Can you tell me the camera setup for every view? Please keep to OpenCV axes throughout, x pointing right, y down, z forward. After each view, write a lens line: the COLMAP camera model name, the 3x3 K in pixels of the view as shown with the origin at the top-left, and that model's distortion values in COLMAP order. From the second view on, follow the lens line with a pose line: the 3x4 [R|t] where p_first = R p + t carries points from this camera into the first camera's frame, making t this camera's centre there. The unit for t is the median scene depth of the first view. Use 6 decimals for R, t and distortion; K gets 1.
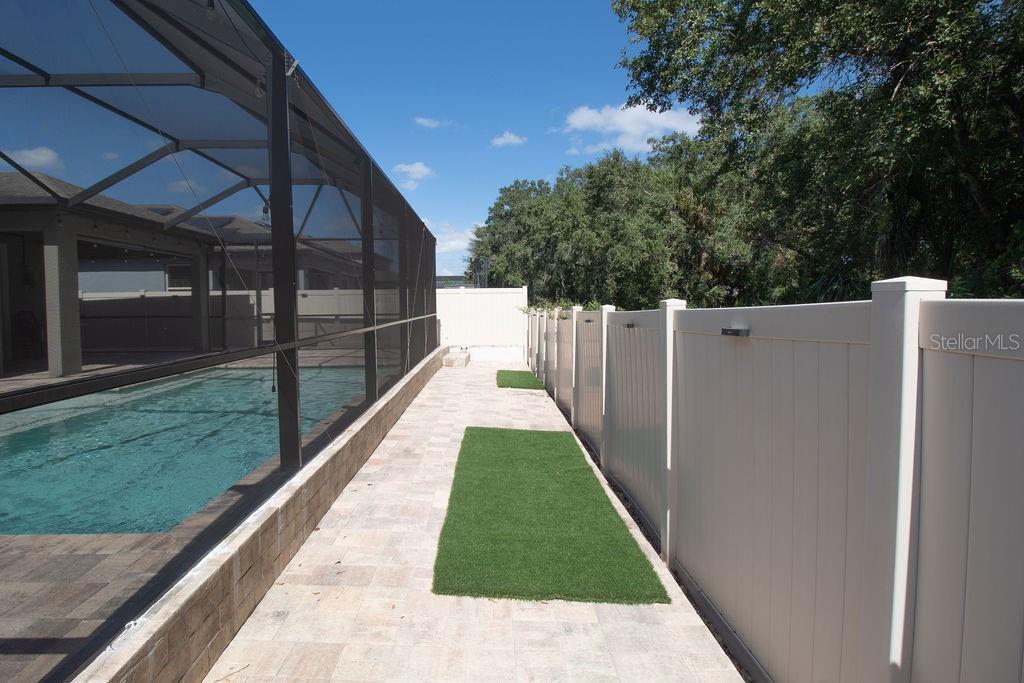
lens RADIAL K [[484.6, 0, 502.2], [0, 484.6, 323.7], [0, 0, 1]] dist [-0.014503, -0.008896]
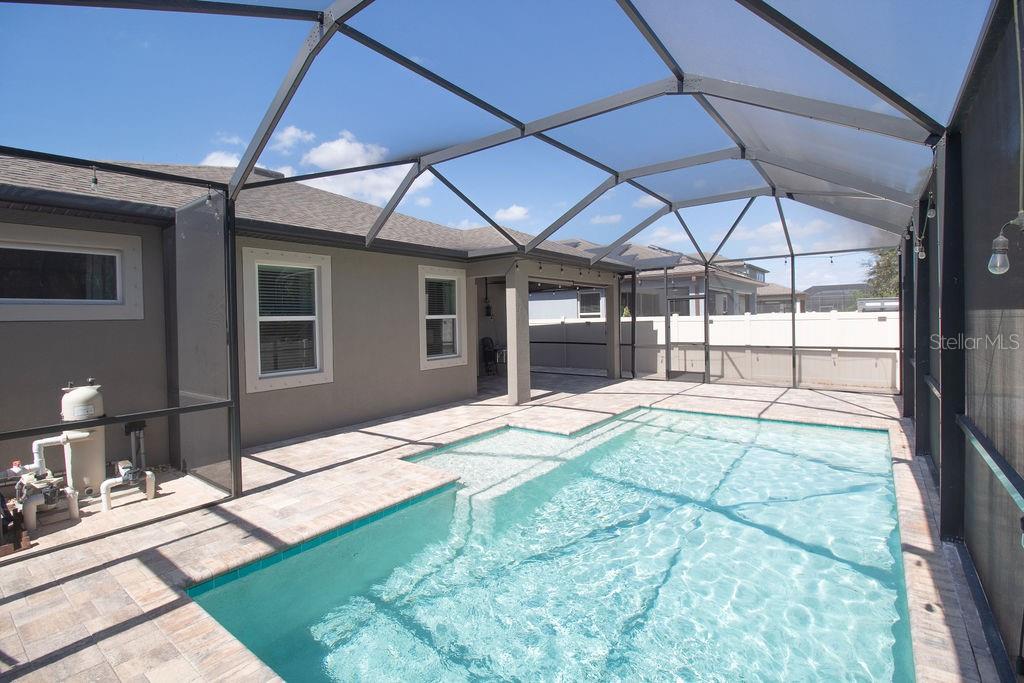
lens RADIAL K [[474.2, 0, 514.3], [0, 474.2, 324.7], [0, 0, 1]] dist [-0.014989, -0.001402]
pose [[0.755543, -0.000759, -0.655099, -0.163856], [-0.017274, 0.999629, -0.021081, -0.043307], [0.654871, 0.027244, 0.755249, 0.121662]]
